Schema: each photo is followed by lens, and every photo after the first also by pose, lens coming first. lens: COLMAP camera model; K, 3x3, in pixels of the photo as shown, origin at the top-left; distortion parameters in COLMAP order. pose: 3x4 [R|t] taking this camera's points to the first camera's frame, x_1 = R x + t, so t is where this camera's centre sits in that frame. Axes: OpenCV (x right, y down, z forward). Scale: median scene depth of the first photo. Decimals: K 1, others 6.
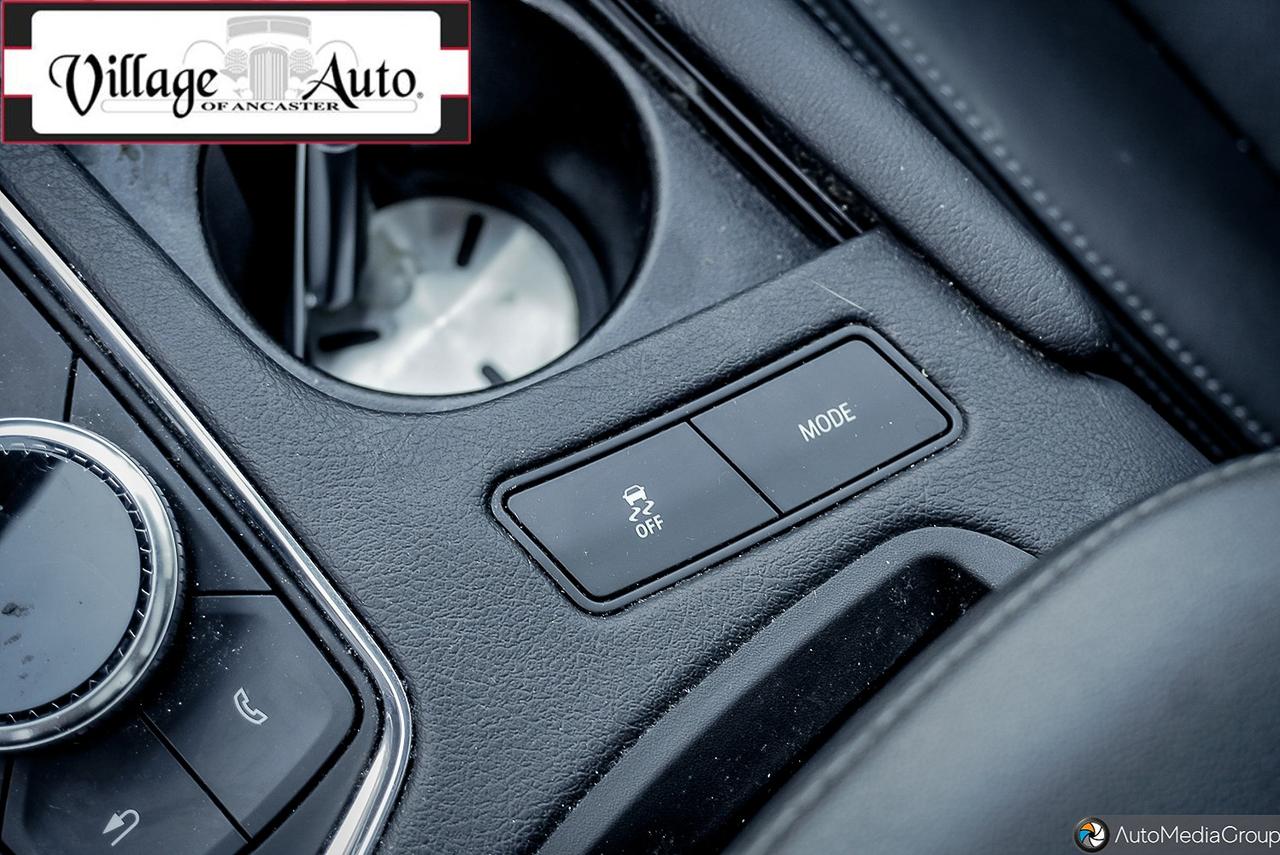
lens RADIAL K [[1744.1, 0, 640.0], [0, 1744.1, 427.5], [0, 0, 1]] dist [0.015940, 0.008433]
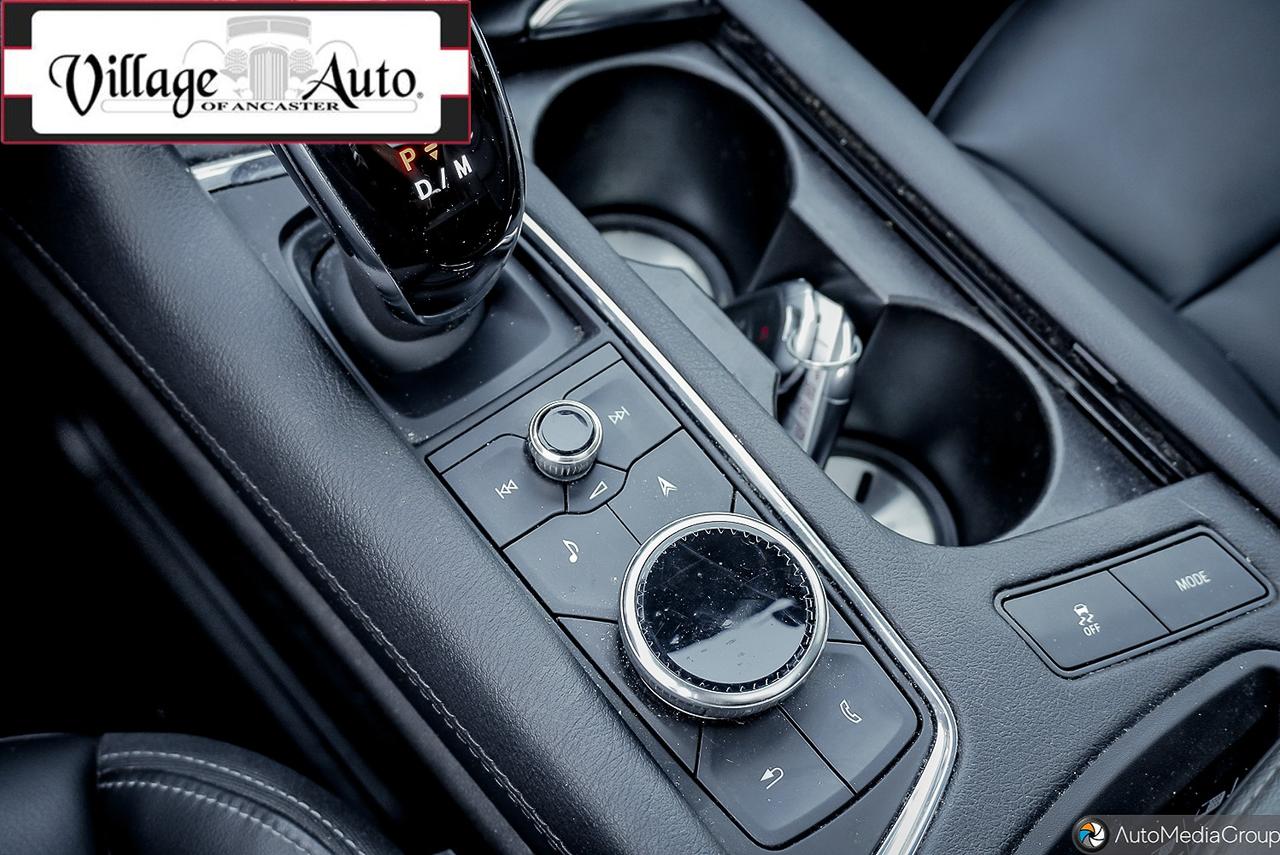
lens RADIAL K [[1519.9, 0, 640.0], [0, 1519.9, 427.5], [0, 0, 1]] dist [0.016354, 0.002578]
pose [[0.994552, 0.101369, 0.024319, -0.451916], [-0.091806, 0.962223, -0.256317, 0.270727], [-0.049383, 0.252688, 0.966287, -0.356058]]
